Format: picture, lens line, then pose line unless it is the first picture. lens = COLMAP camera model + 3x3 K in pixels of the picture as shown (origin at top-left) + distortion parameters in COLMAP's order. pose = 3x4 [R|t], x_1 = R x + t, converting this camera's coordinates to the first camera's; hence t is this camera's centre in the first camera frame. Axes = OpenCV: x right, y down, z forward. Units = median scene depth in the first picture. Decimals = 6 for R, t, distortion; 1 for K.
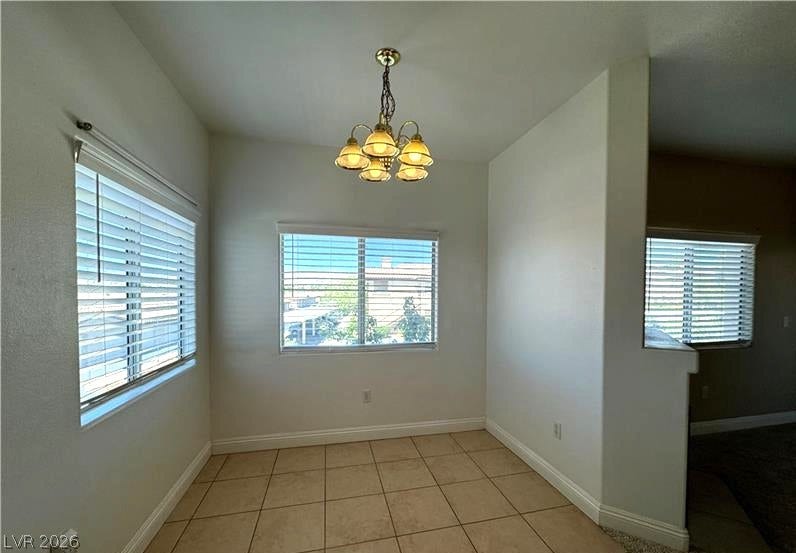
lens RADIAL K [[318.2, 0, 397.1], [0, 318.2, 297.5], [0, 0, 1]] dist [0.001705, -0.000239]
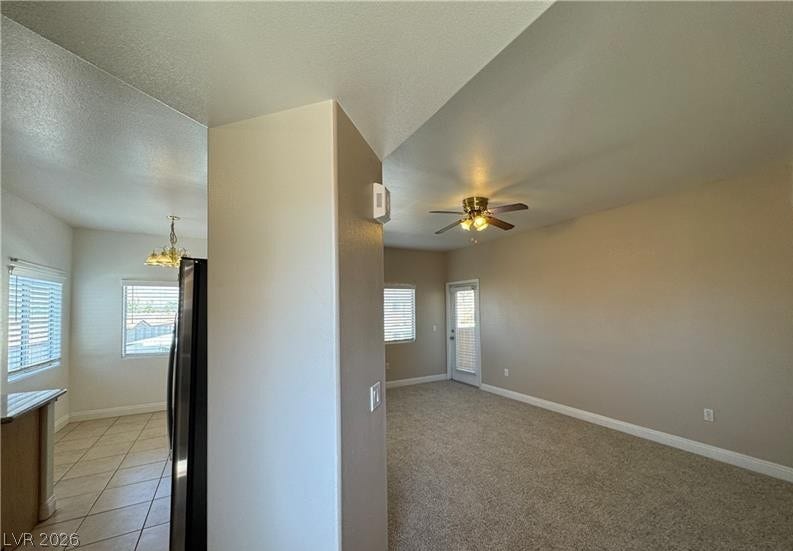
lens RADIAL K [[317.0, 0, 396.6], [0, 317.0, 298.5], [0, 0, 1]] dist [0.001705, -0.000239]
pose [[0.960320, -0.006671, 0.278821, 0.563392], [0.021154, 0.998576, -0.048968, -0.021658], [-0.278098, 0.052923, 0.959094, -1.033987]]
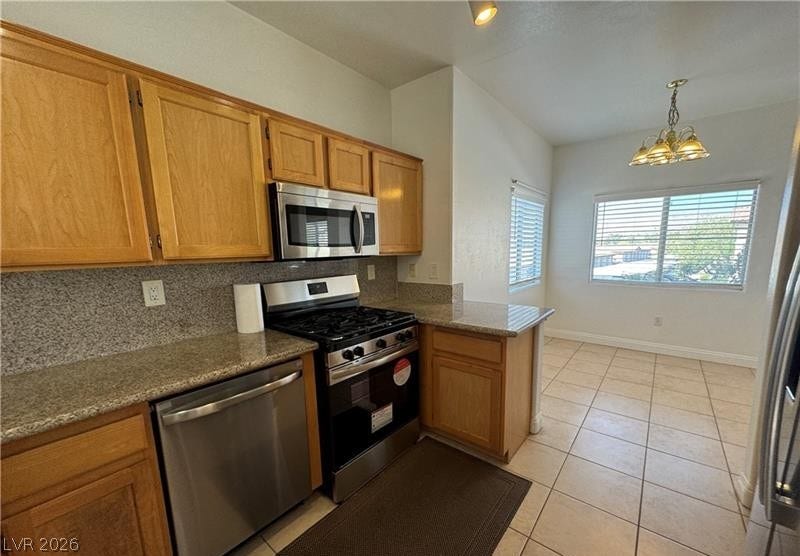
lens RADIAL K [[319.8, 0, 403.0], [0, 319.8, 299.5], [0, 0, 1]] dist [0.001705, -0.000239]
pose [[0.613935, 0.111204, -0.781484, 0.311519], [0.008020, 0.989097, 0.147048, 0.021386], [0.789316, -0.096545, 0.606350, -0.694186]]
